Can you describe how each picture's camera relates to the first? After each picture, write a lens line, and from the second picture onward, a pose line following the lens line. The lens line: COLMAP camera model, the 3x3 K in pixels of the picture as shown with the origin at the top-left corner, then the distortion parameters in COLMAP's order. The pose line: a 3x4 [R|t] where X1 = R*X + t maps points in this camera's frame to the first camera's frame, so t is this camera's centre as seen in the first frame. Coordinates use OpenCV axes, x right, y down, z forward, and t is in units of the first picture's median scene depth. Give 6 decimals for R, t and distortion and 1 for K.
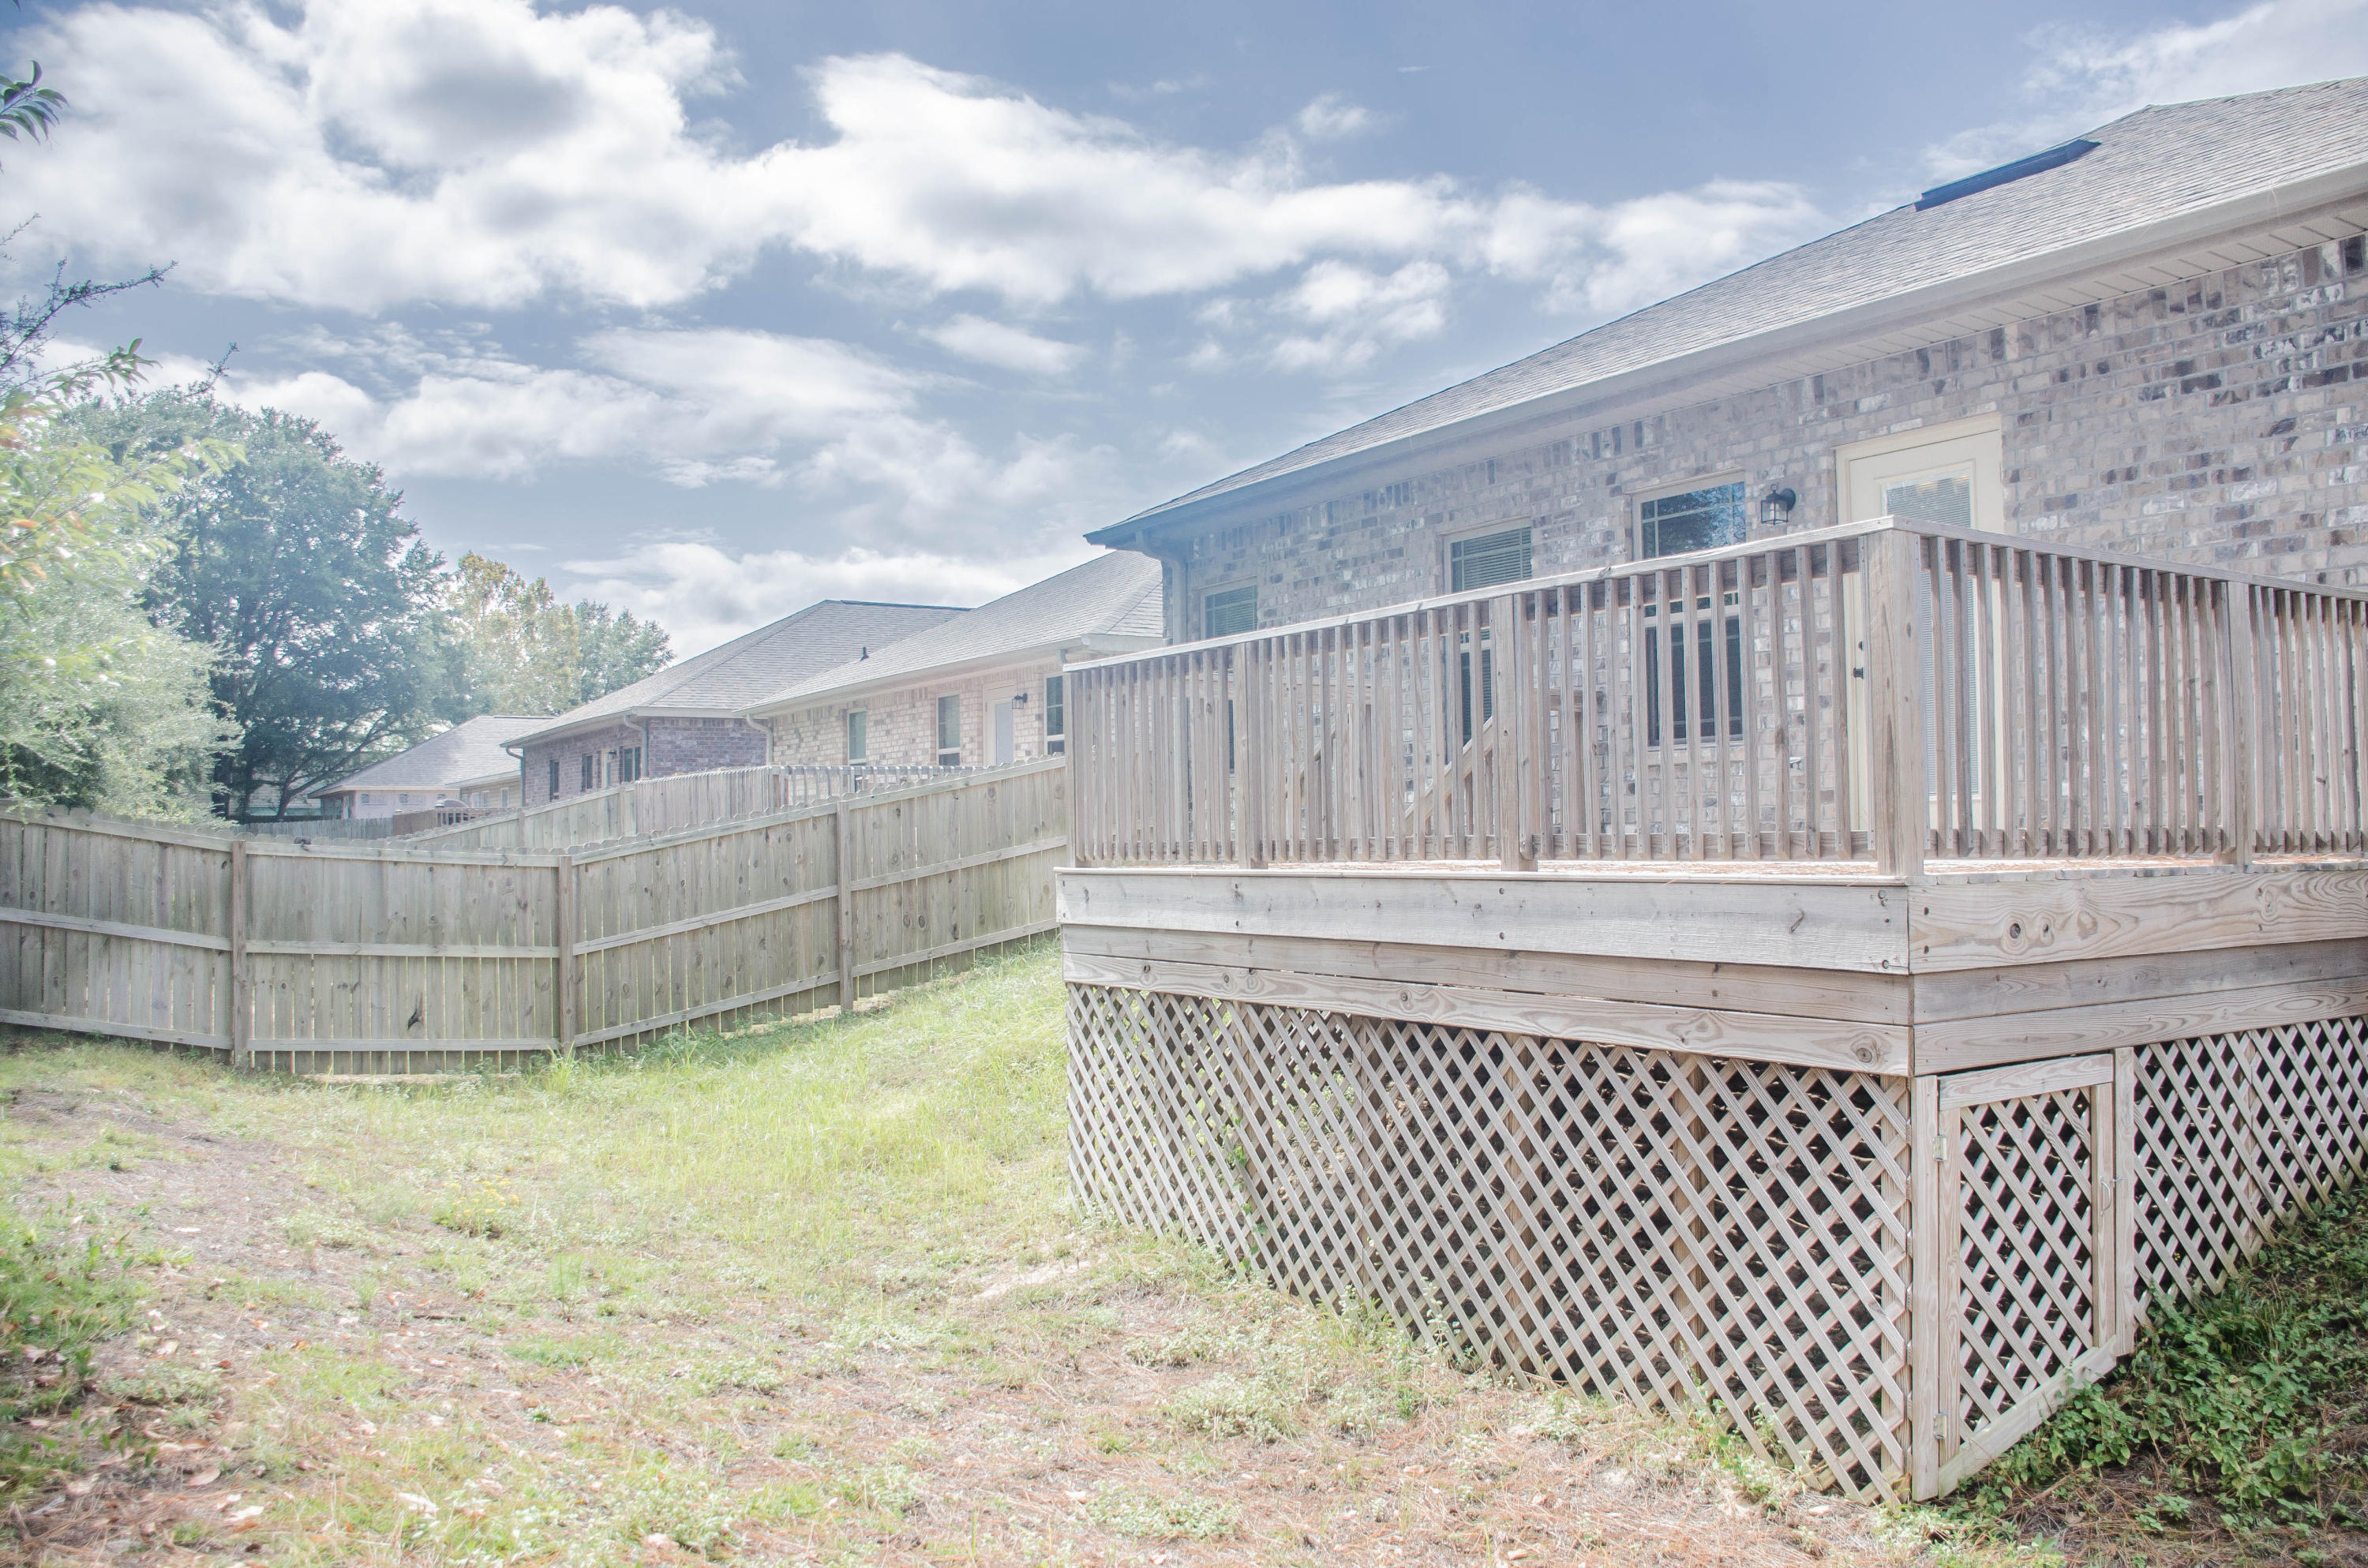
lens RADIAL K [[1889.6, 0, 1184.0], [0, 1889.6, 784.0], [0, 0, 1]] dist [-0.152796, 0.004551]
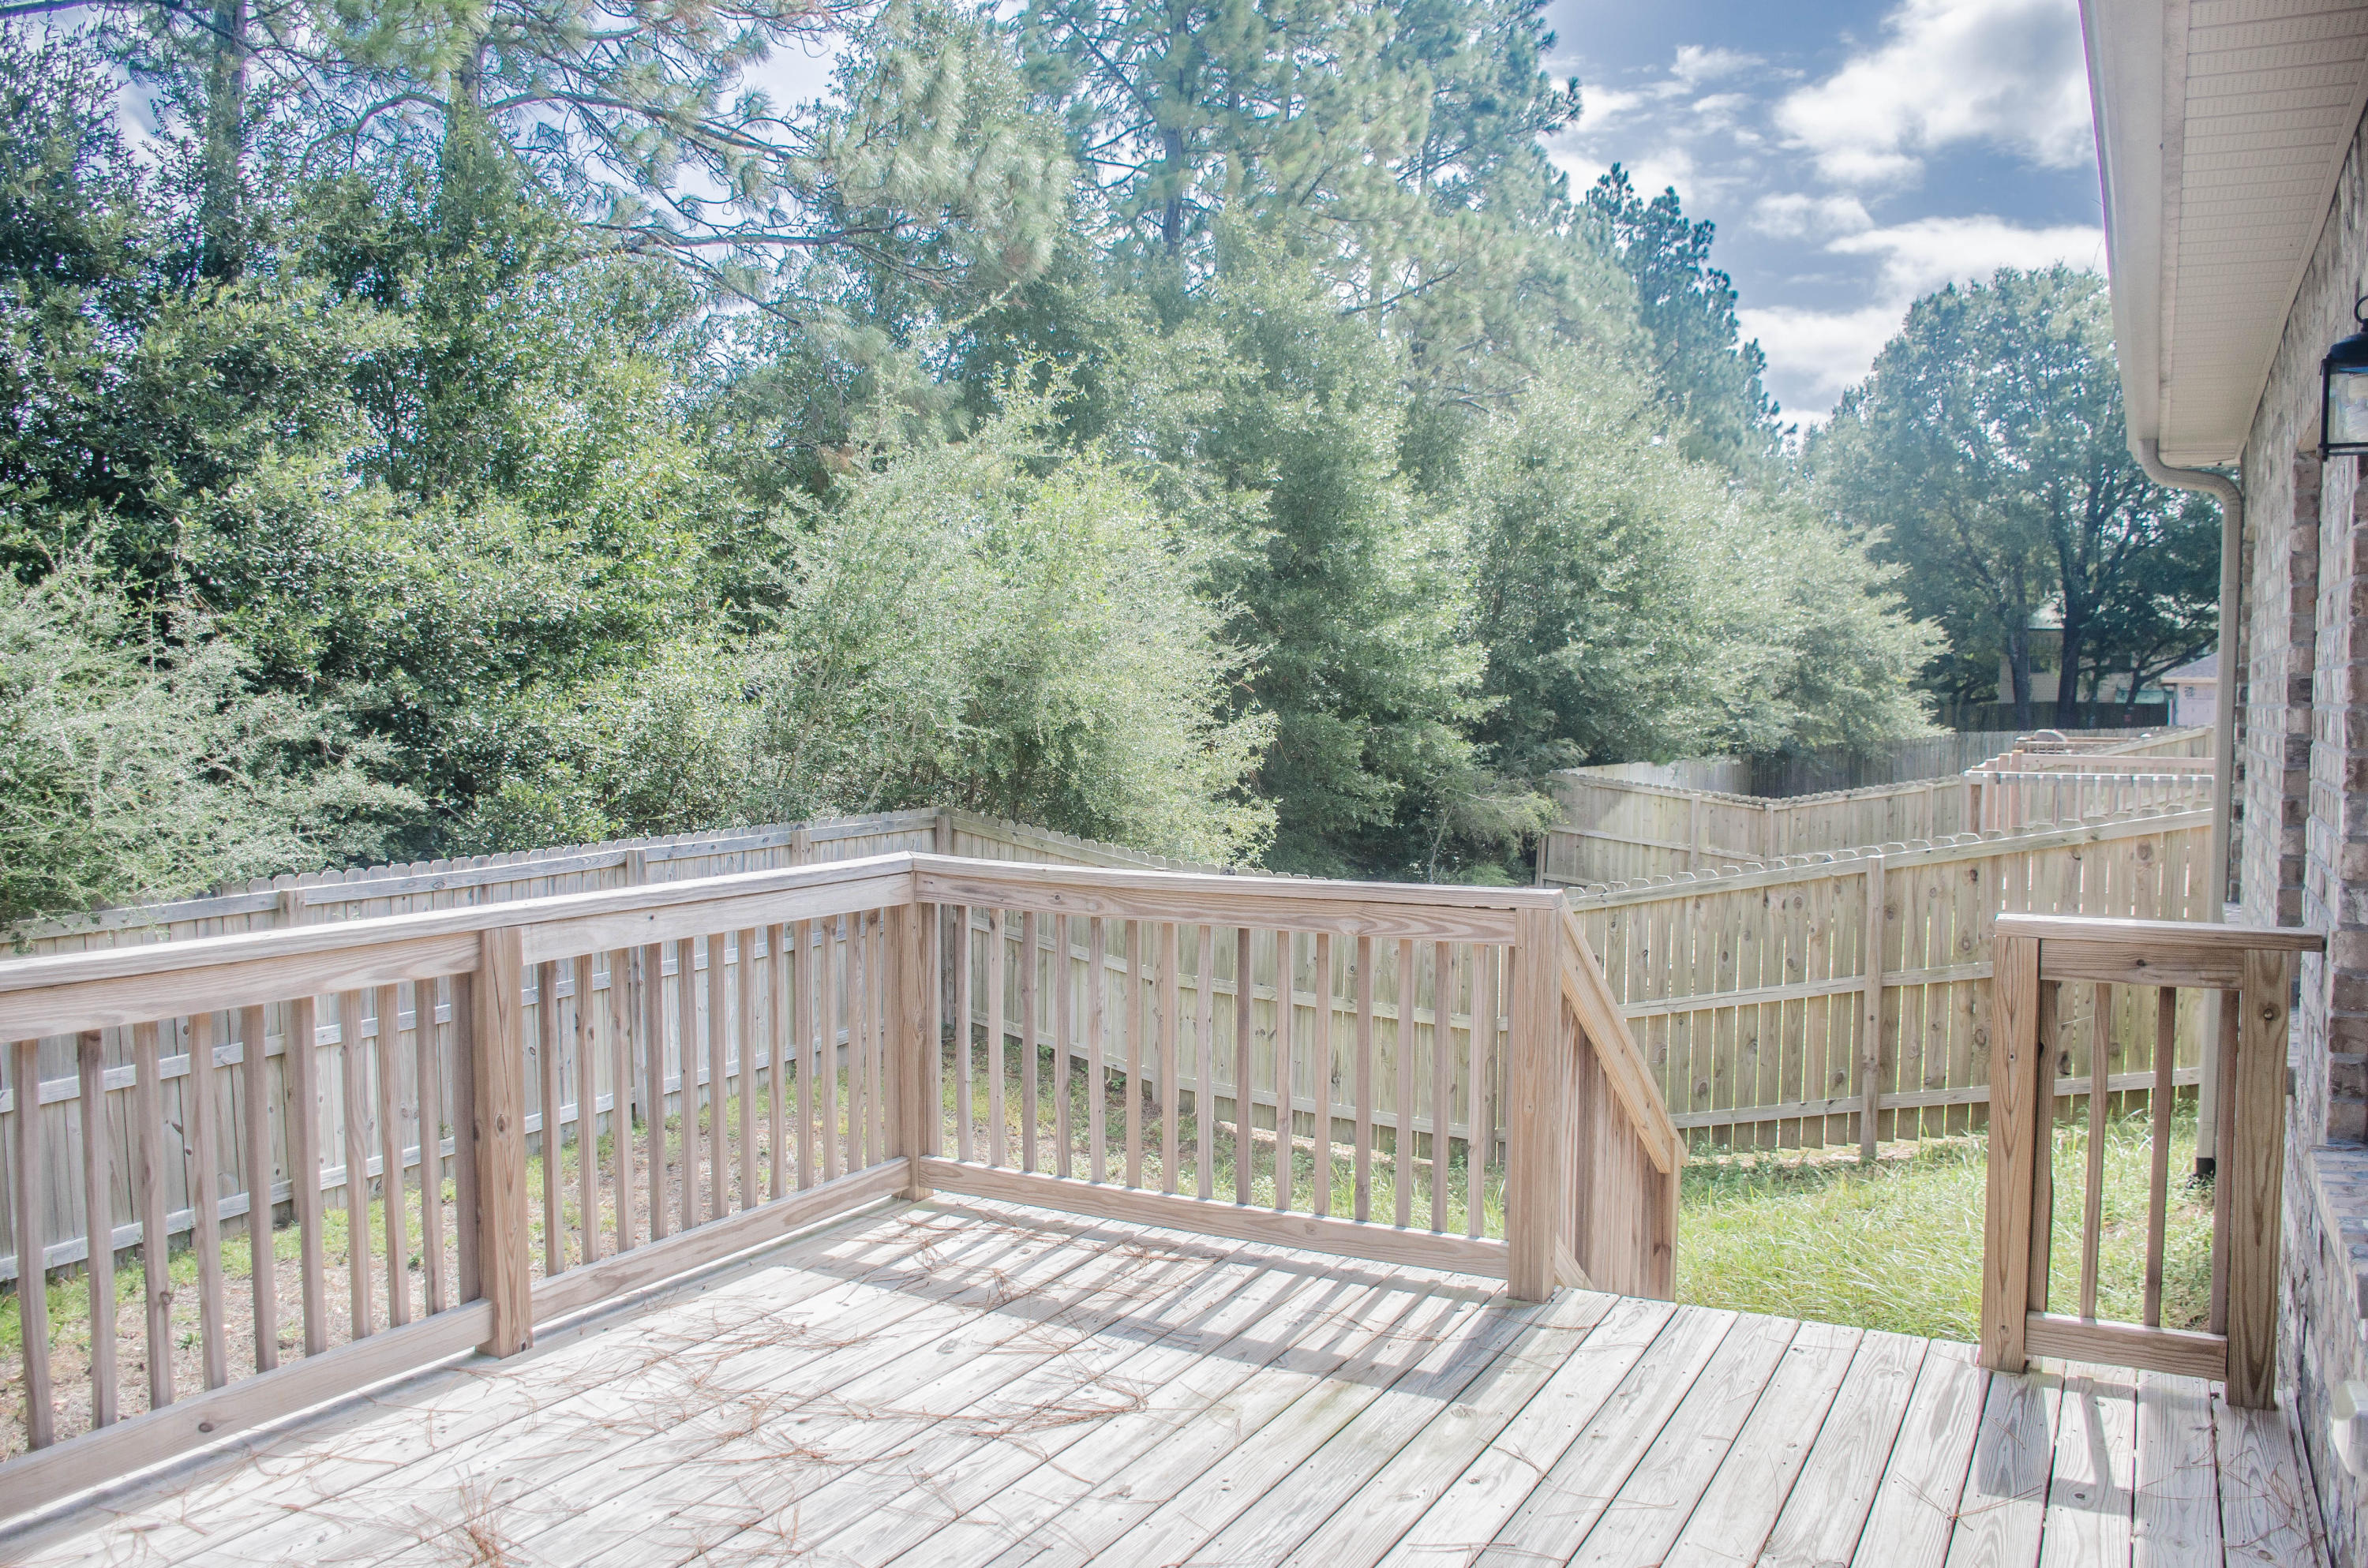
lens RADIAL K [[1865.5, 0, 1175.9], [0, 1865.5, 808.8], [0, 0, 1]] dist [-0.153137, 0.095474]
pose [[0.486859, 0.068878, -0.870761, 0.281894], [0.016796, 0.995964, 0.088173, -0.073306], [0.873319, -0.057553, 0.483736, 0.465883]]
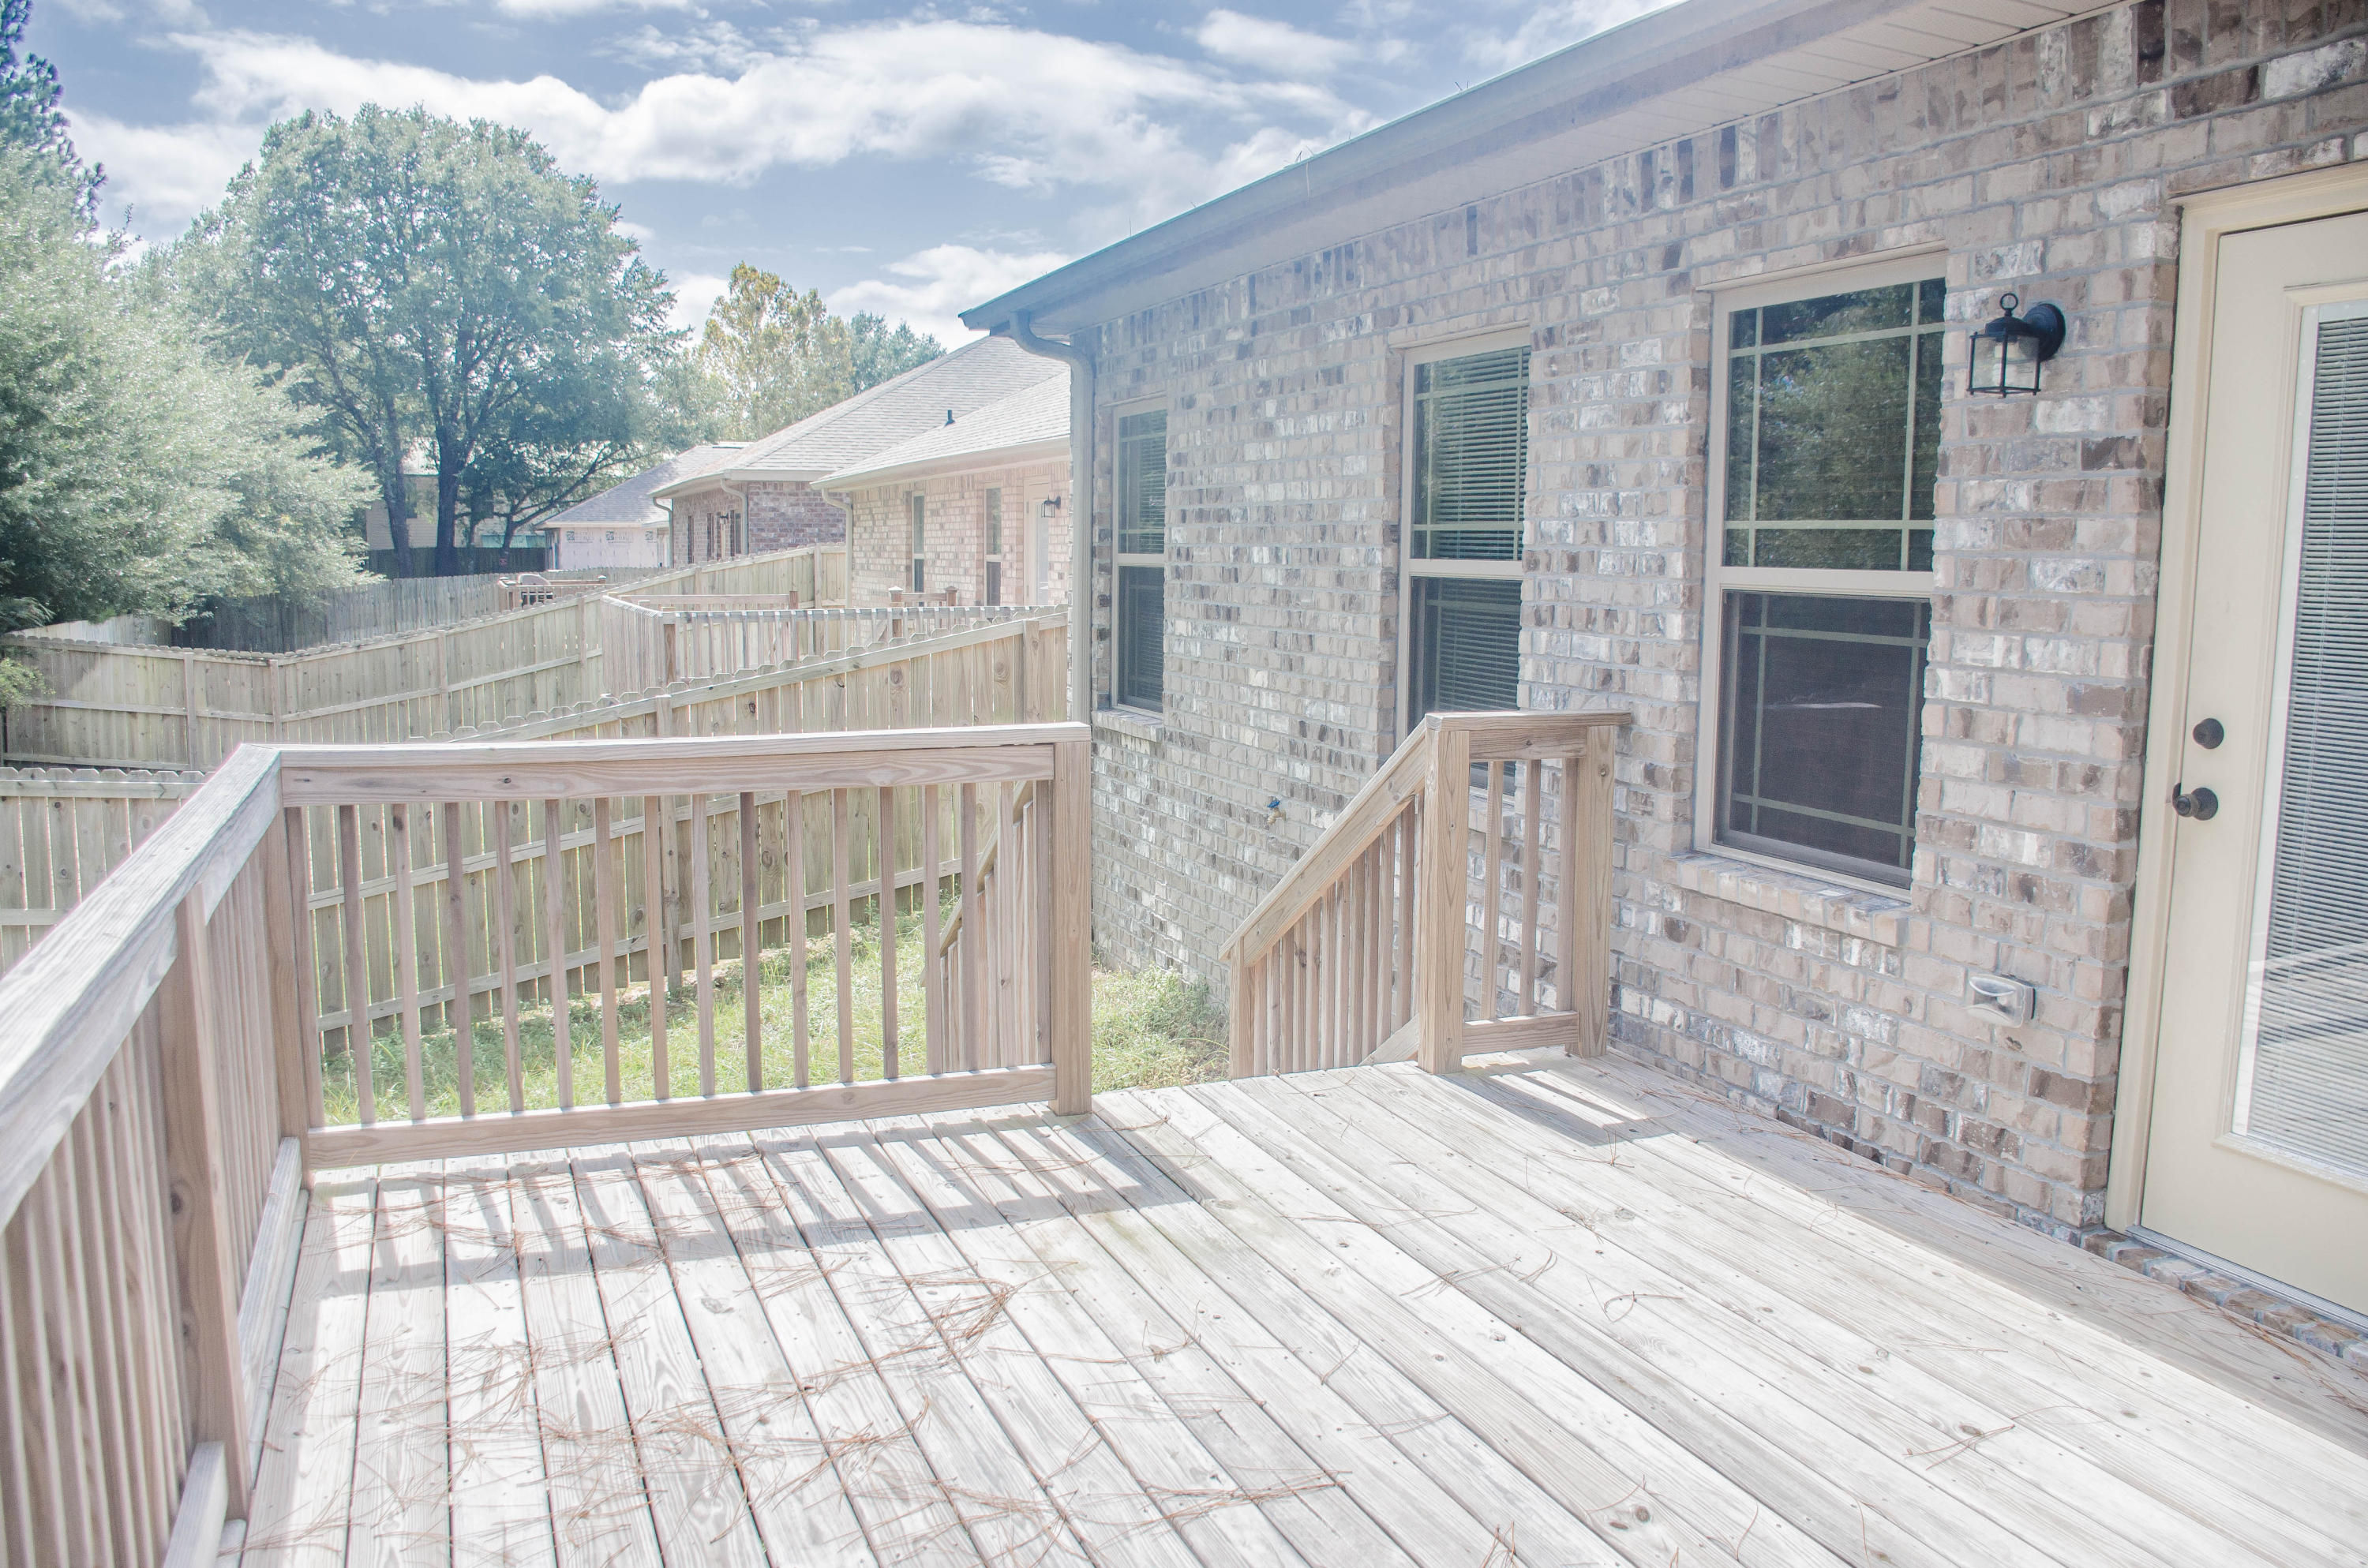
lens RADIAL K [[1865.5, 0, 1175.9], [0, 1865.5, 808.8], [0, 0, 1]] dist [-0.153137, 0.095474]
pose [[0.983149, 0.046551, -0.176777, 0.136395], [-0.015673, 0.984938, 0.172196, -0.073439], [0.182130, -0.166524, 0.969071, 0.364699]]
